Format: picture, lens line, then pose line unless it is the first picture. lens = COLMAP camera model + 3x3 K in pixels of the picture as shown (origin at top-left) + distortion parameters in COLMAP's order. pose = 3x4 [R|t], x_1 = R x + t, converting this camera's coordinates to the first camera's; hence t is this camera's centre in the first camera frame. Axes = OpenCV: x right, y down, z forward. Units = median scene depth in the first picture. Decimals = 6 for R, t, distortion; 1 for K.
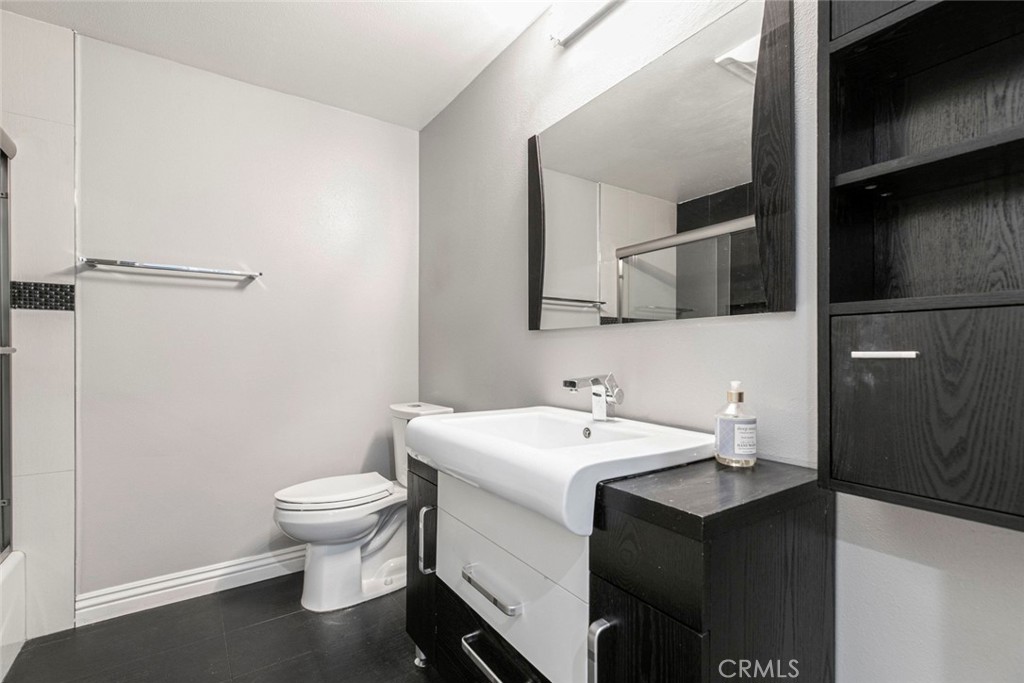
lens RADIAL K [[470.5, 0, 512.5], [0, 470.5, 347.0], [0, 0, 1]] dist [-0.014970, 0.000080]
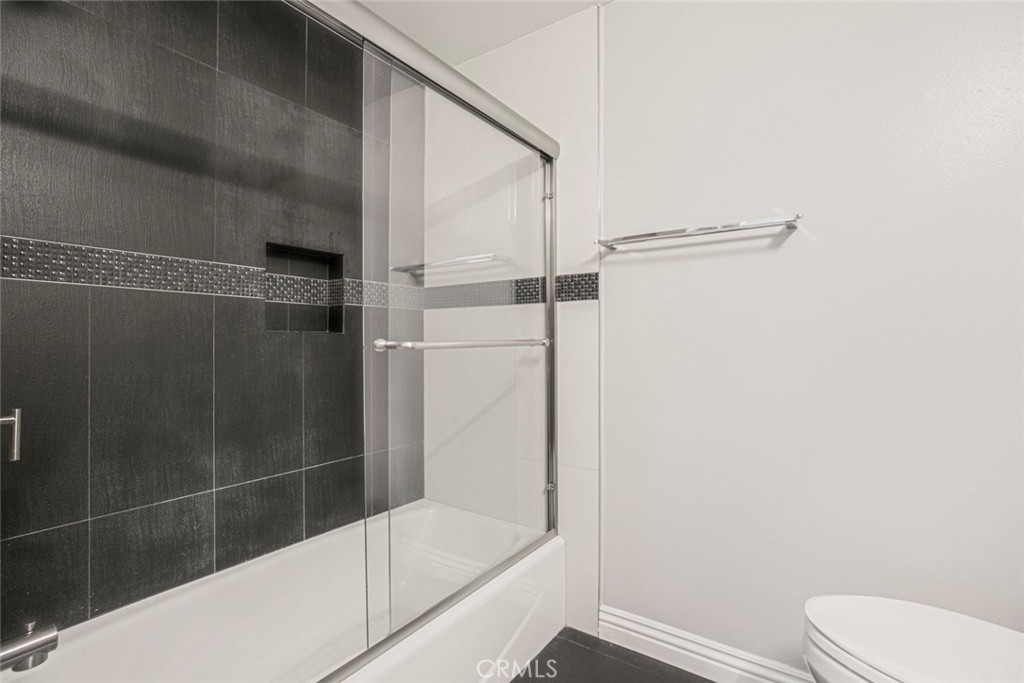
lens RADIAL K [[470.5, 0, 513.0], [0, 470.5, 341.0], [0, 0, 1]] dist [-0.014970, 0.000080]
pose [[0.357281, -0.002086, -0.933995, -0.122360], [0.006313, 0.999980, 0.000181, 0.004058], [0.933976, -0.005961, 0.357287, 0.501642]]
